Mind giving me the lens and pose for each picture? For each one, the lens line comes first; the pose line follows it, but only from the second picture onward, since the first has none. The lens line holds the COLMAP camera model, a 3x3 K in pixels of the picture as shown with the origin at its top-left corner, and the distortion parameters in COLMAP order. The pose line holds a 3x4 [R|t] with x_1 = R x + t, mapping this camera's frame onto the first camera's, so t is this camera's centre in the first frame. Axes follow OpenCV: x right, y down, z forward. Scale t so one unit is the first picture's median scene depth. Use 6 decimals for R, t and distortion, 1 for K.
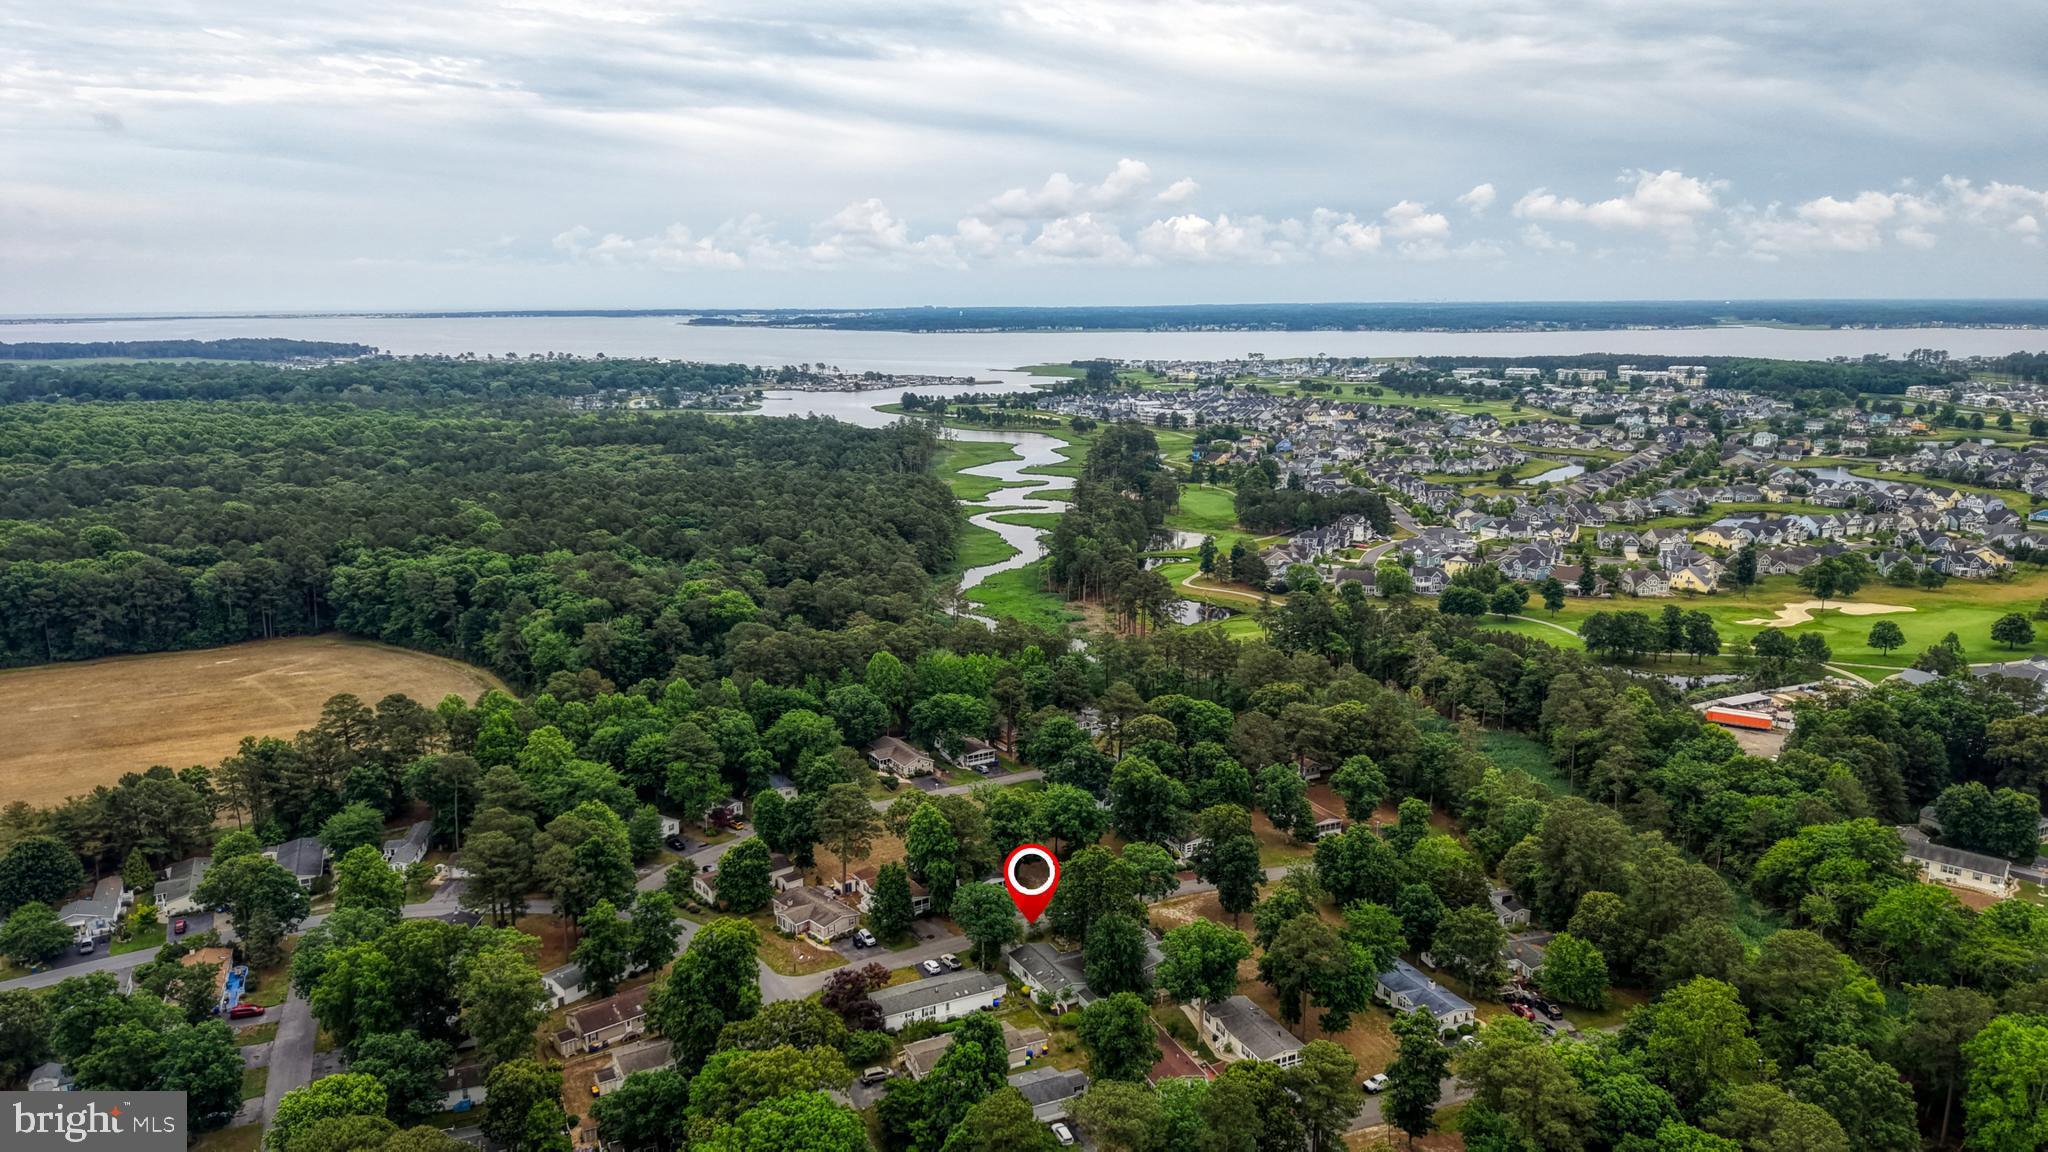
lens RADIAL K [[1413.4, 0, 1019.0], [0, 1413.4, 549.6], [0, 0, 1]] dist [0.058265, -0.083150]
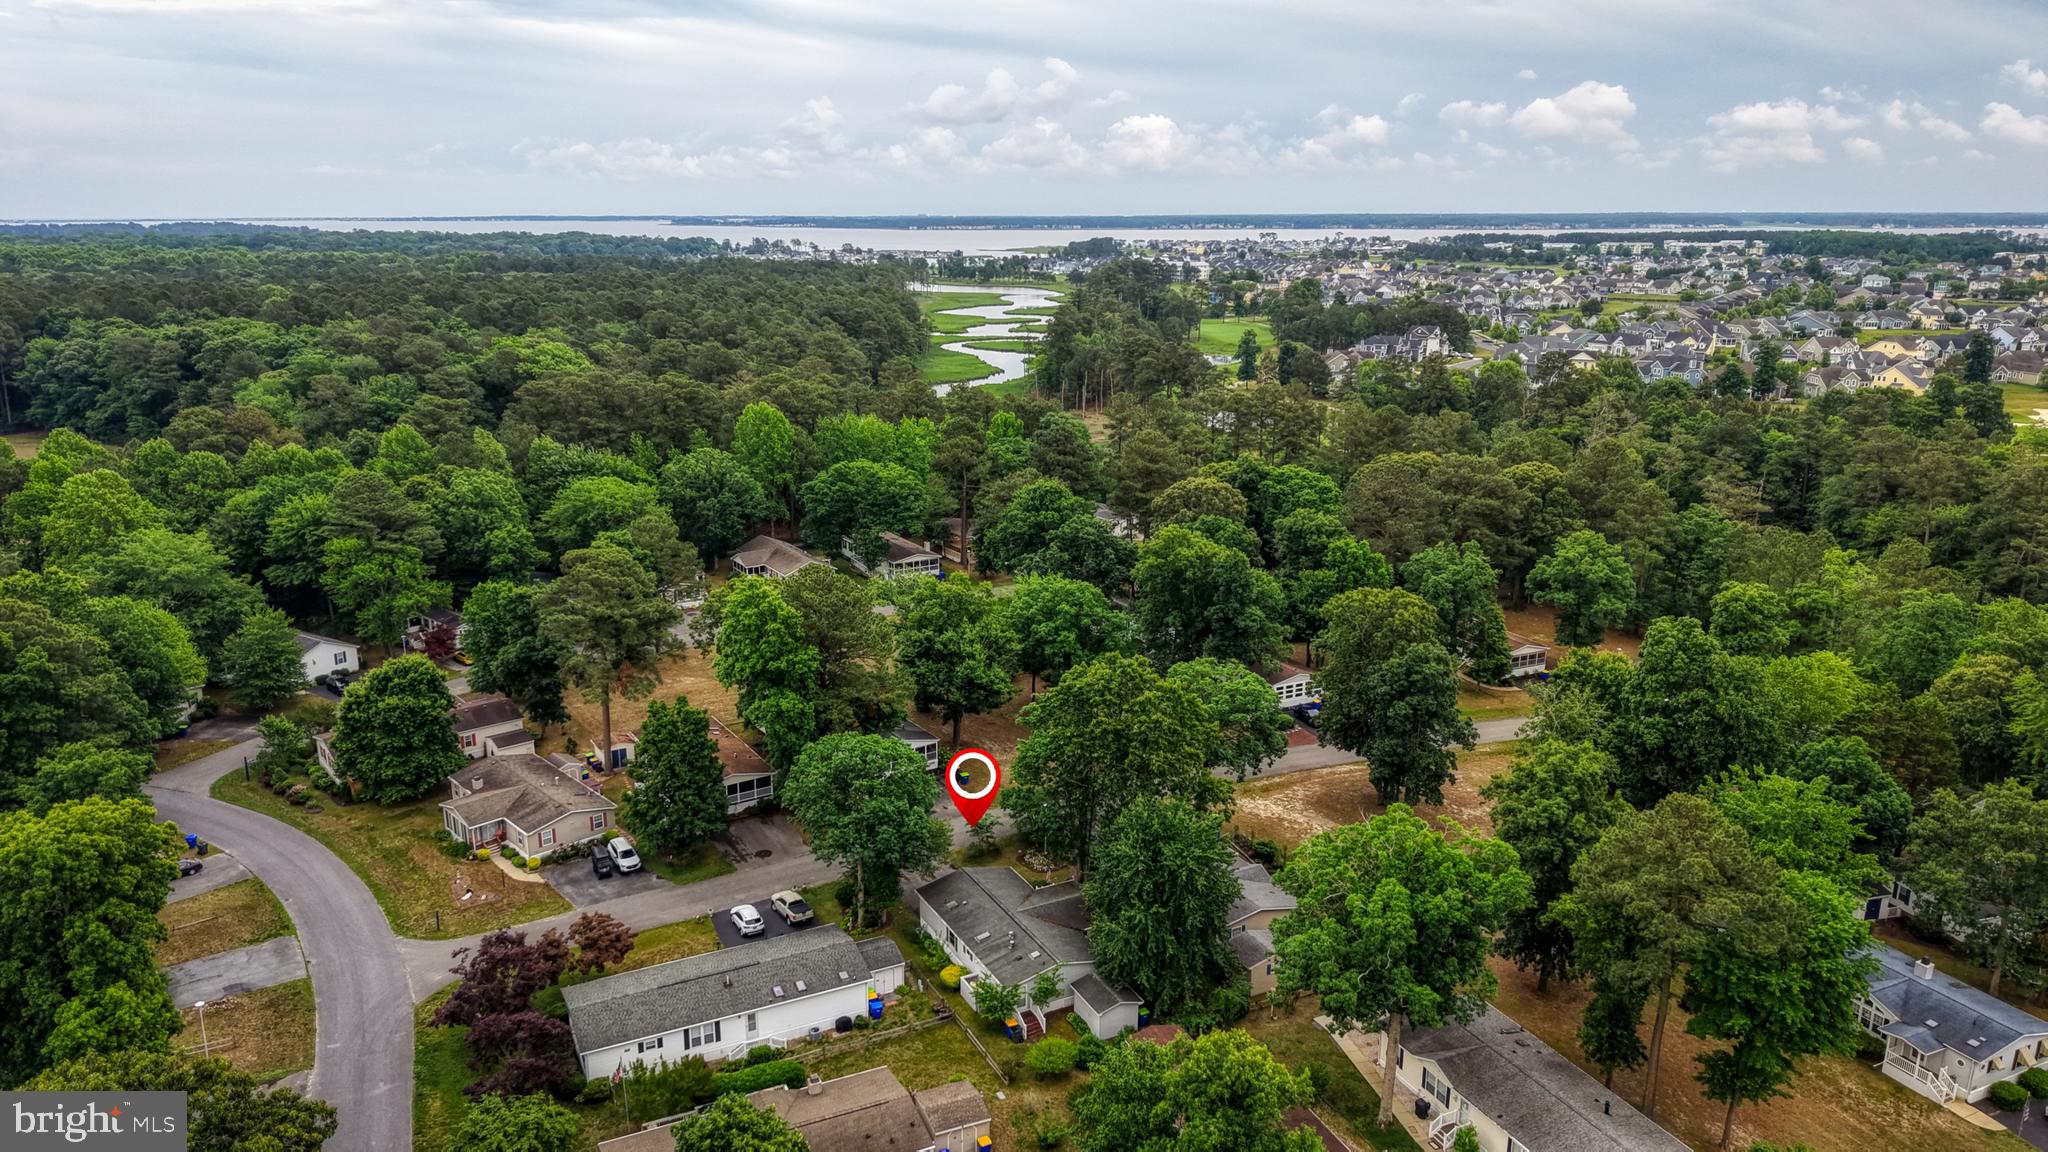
lens RADIAL K [[1410.3, 0, 1024.0], [0, 1410.3, 576.0], [0, 0, 1]] dist [0.008384, -0.004684]
pose [[0.999971, 0.003480, 0.006831, 0.020306], [-0.003969, 0.997325, 0.072993, 0.136498], [-0.006559, -0.073018, 0.997309, 0.502552]]
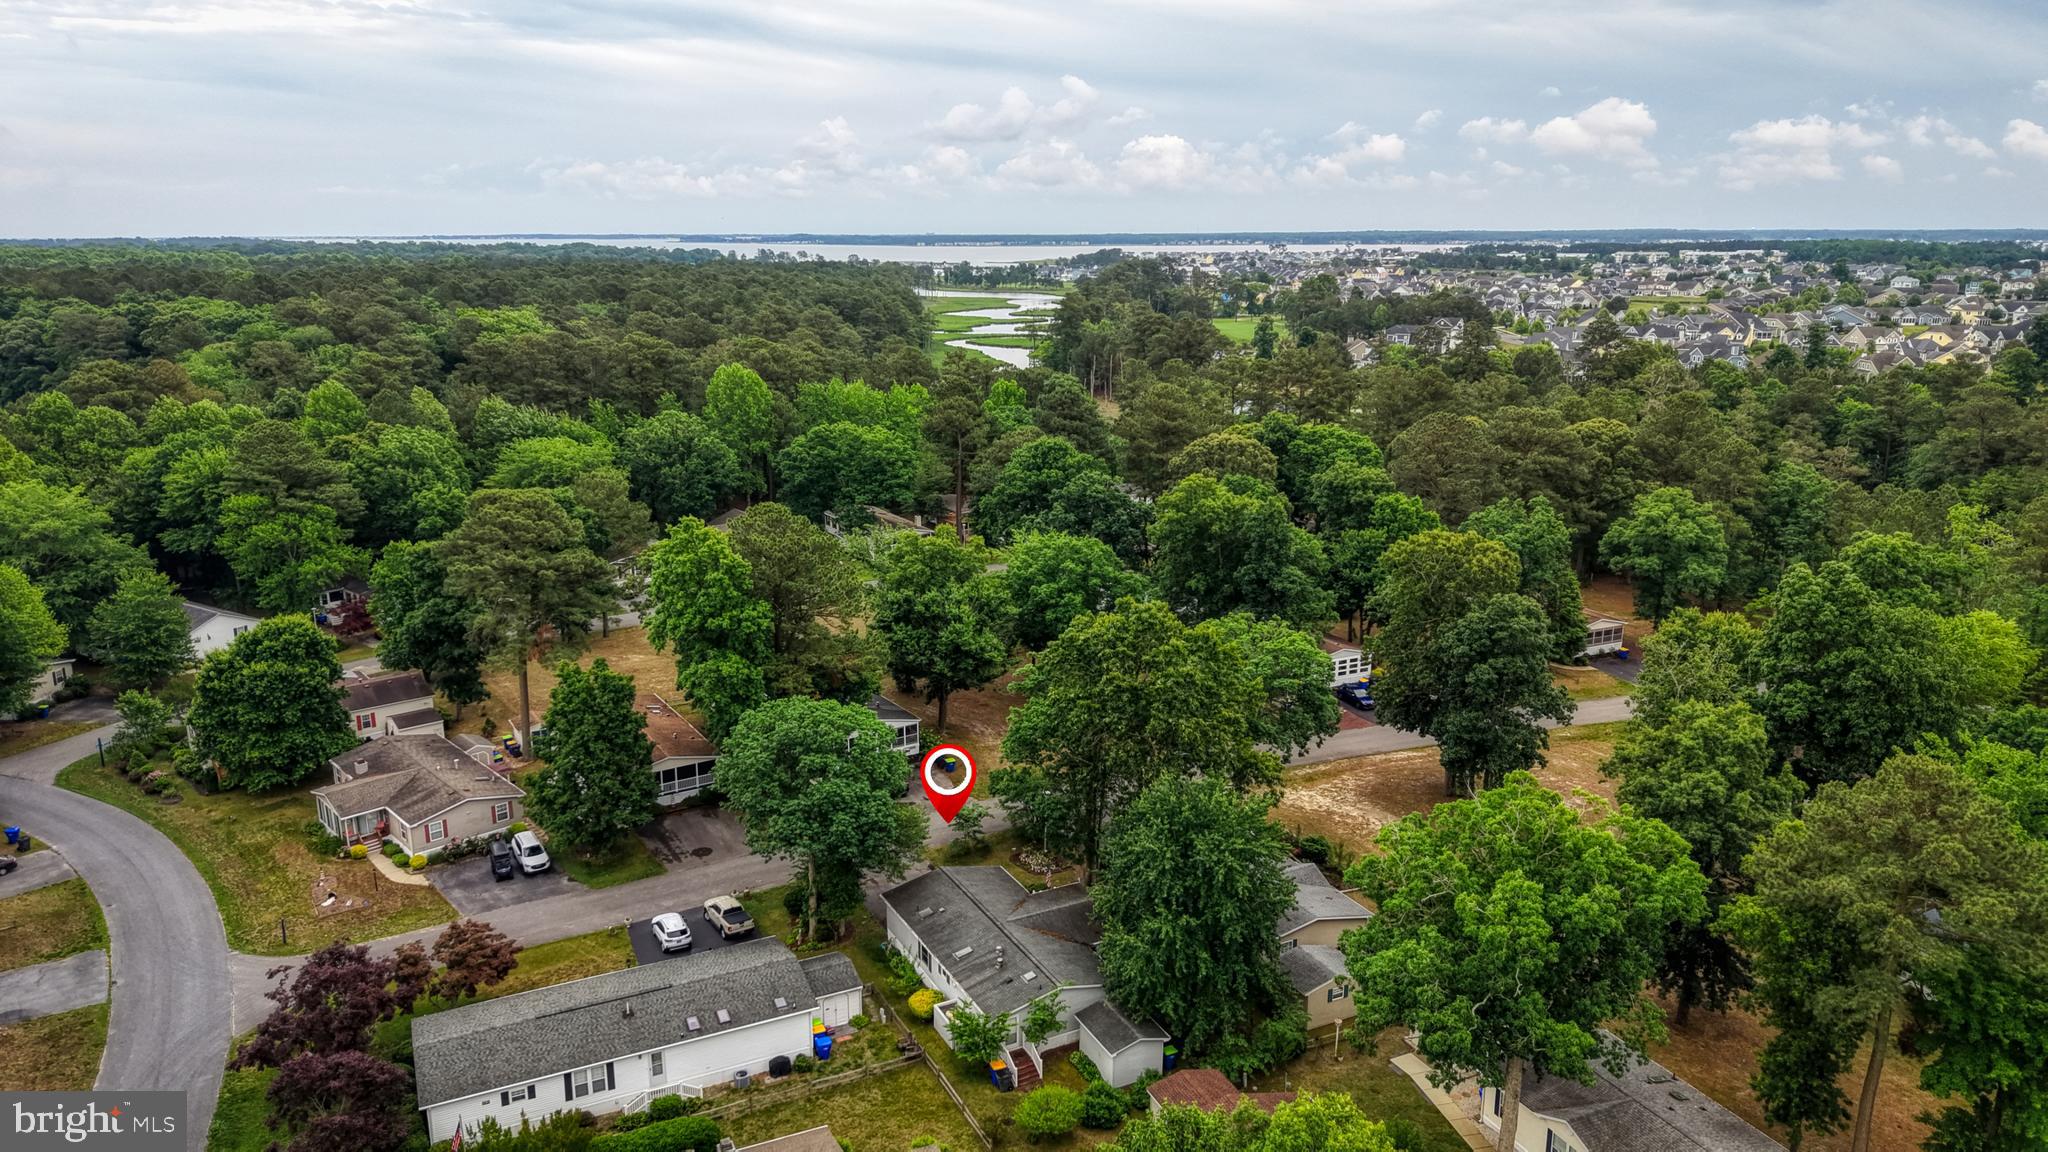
lens RADIAL K [[1411.6, 0, 1024.0], [0, 1411.6, 576.0], [0, 0, 1]] dist [-0.000893, 0.003858]
pose [[0.999992, 0.003943, 0.001036, 0.024236], [-0.003998, 0.998217, 0.059563, 0.163226], [-0.000799, -0.059566, 0.998224, 0.579790]]
